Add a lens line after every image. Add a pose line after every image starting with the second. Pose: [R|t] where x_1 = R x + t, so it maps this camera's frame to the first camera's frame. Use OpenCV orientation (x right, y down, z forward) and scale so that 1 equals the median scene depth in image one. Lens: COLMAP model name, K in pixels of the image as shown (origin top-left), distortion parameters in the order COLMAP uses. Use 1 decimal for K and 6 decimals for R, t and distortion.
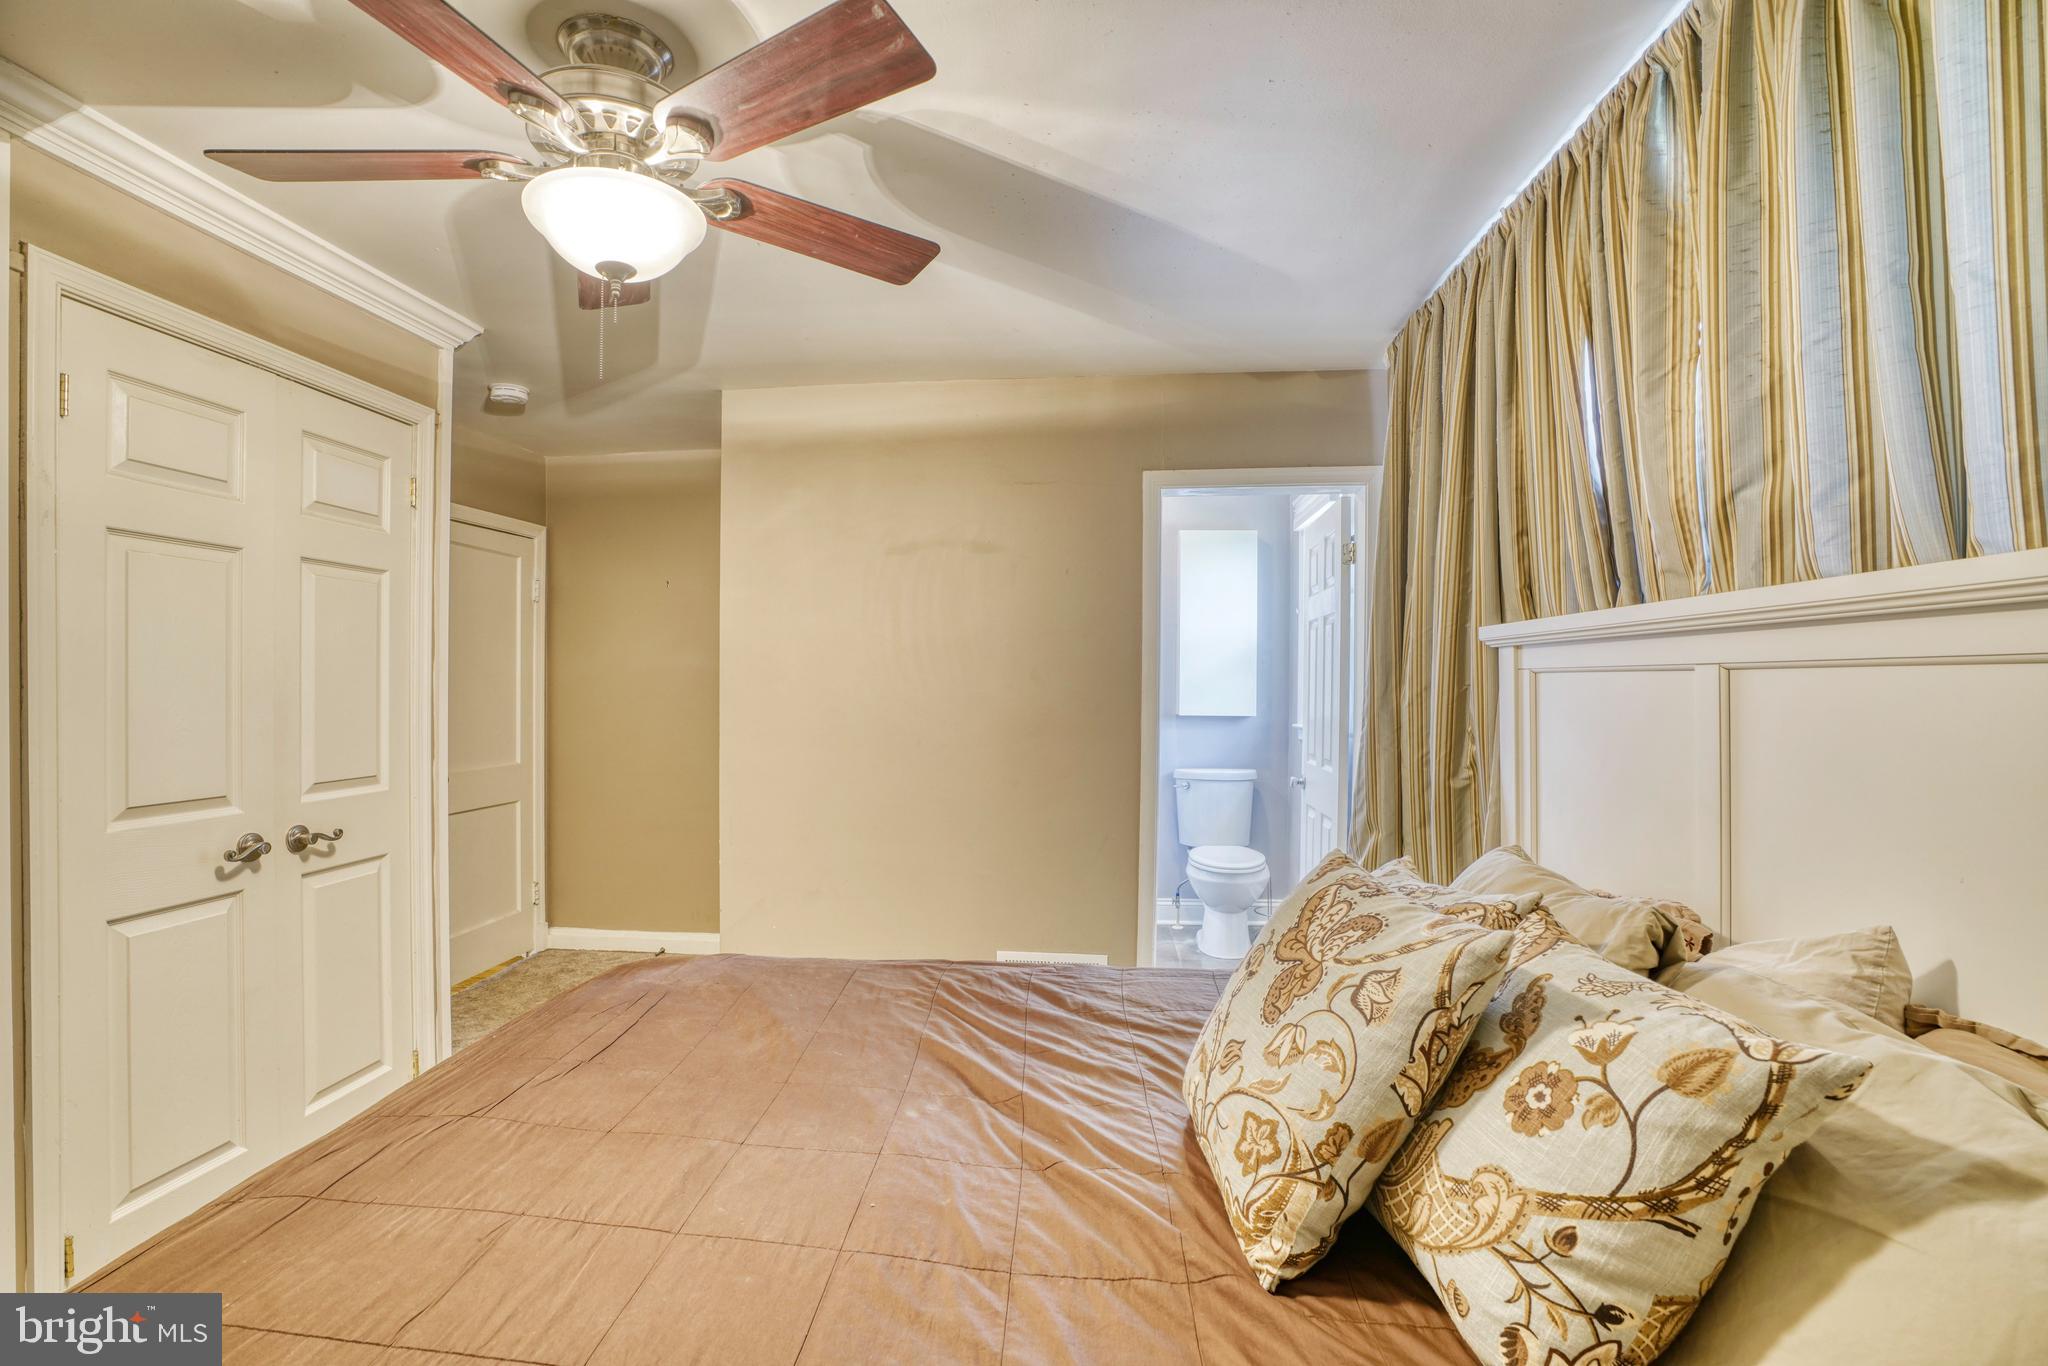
lens RADIAL K [[942.4, 0, 1009.3], [0, 942.4, 690.1], [0, 0, 1]] dist [-0.074519, 0.029327]
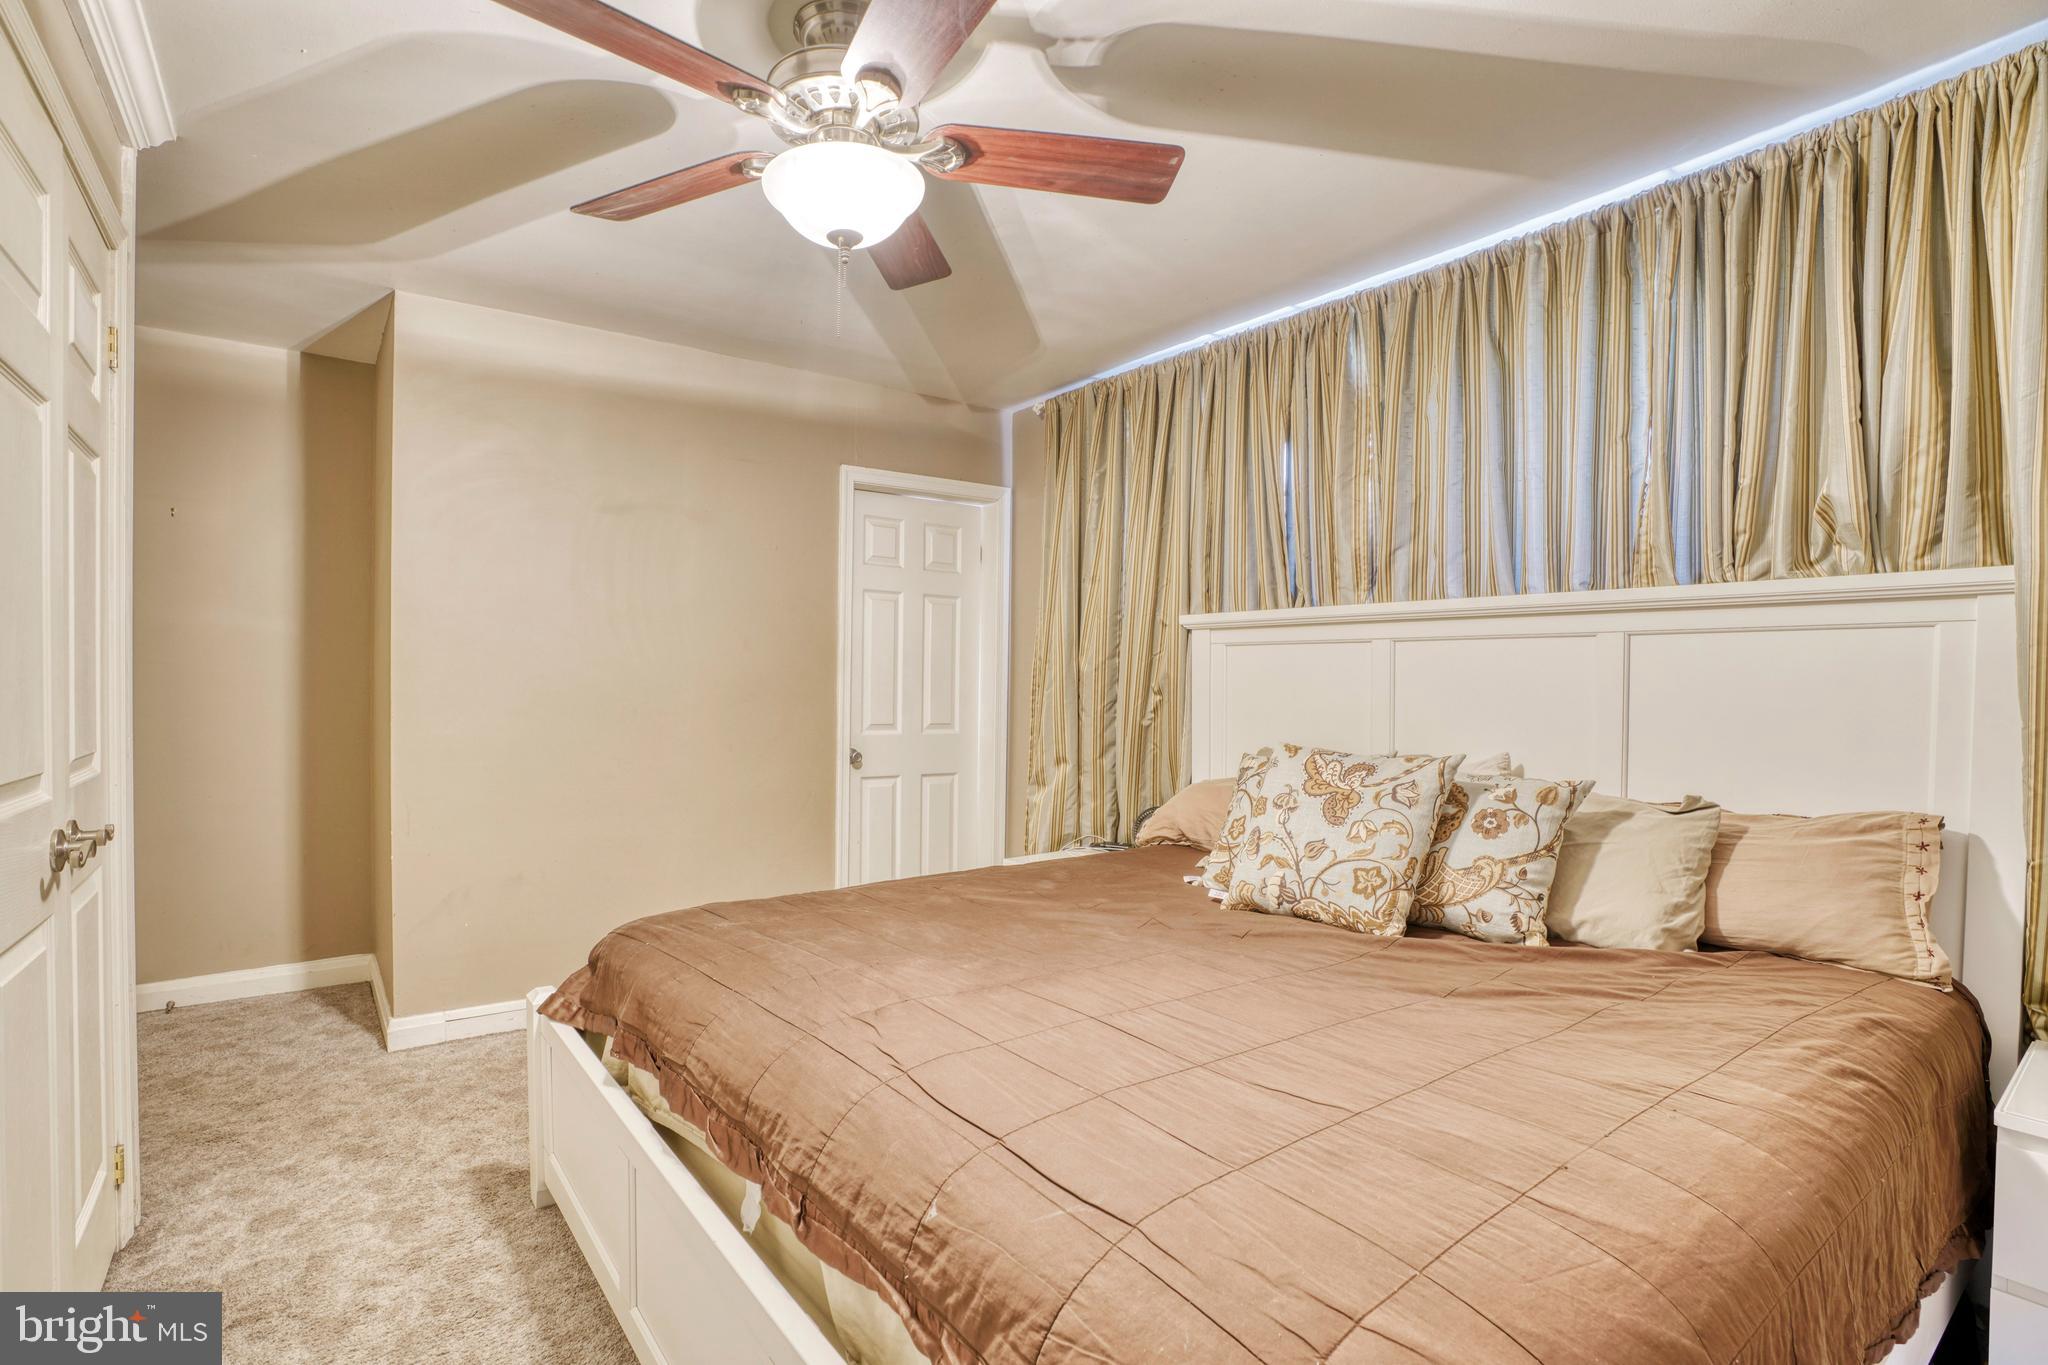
lens RADIAL K [[942.4, 0, 1009.3], [0, 942.4, 689.6], [0, 0, 1]] dist [-0.074519, 0.029327]
pose [[0.748231, 0.000065, 0.663438, -1.628704], [-0.005428, 0.999967, 0.006024, 0.102541], [-0.663416, -0.008109, 0.748207, 0.084054]]
